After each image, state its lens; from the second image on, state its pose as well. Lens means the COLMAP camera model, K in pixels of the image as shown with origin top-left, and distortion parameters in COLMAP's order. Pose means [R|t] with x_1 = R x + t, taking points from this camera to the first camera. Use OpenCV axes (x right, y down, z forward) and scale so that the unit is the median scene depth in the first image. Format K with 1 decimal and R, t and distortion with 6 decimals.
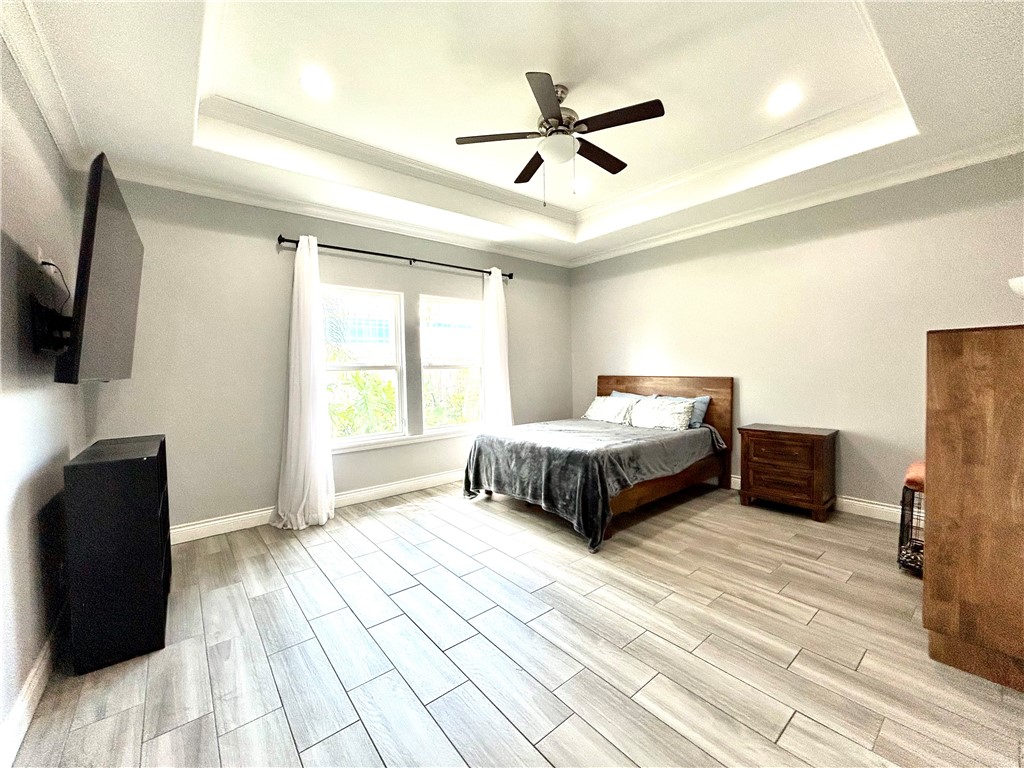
lens RADIAL K [[413.7, 0, 512.7], [0, 413.7, 381.4], [0, 0, 1]] dist [-0.001566, 0.000853]
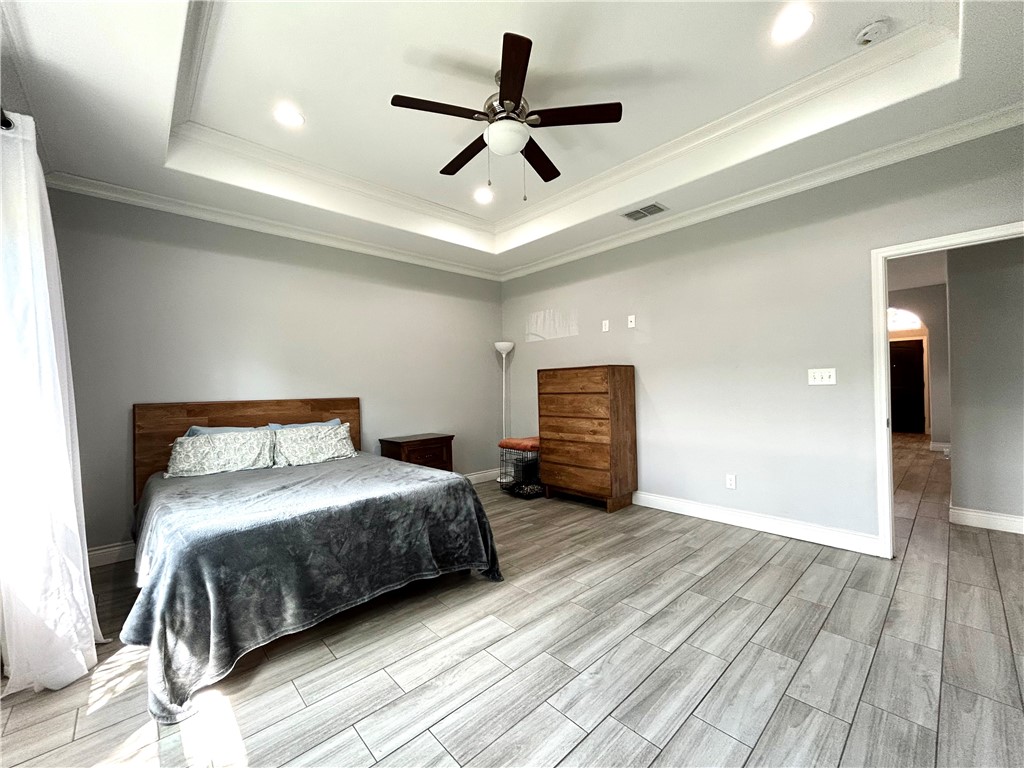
lens RADIAL K [[413.7, 0, 510.2], [0, 413.7, 384.8], [0, 0, 1]] dist [-0.001566, 0.000853]
pose [[-0.046482, 0.016540, 0.998782, -0.942257], [0.058240, 0.998207, -0.013820, -0.010673], [-0.997220, 0.057527, -0.047362, 1.277157]]
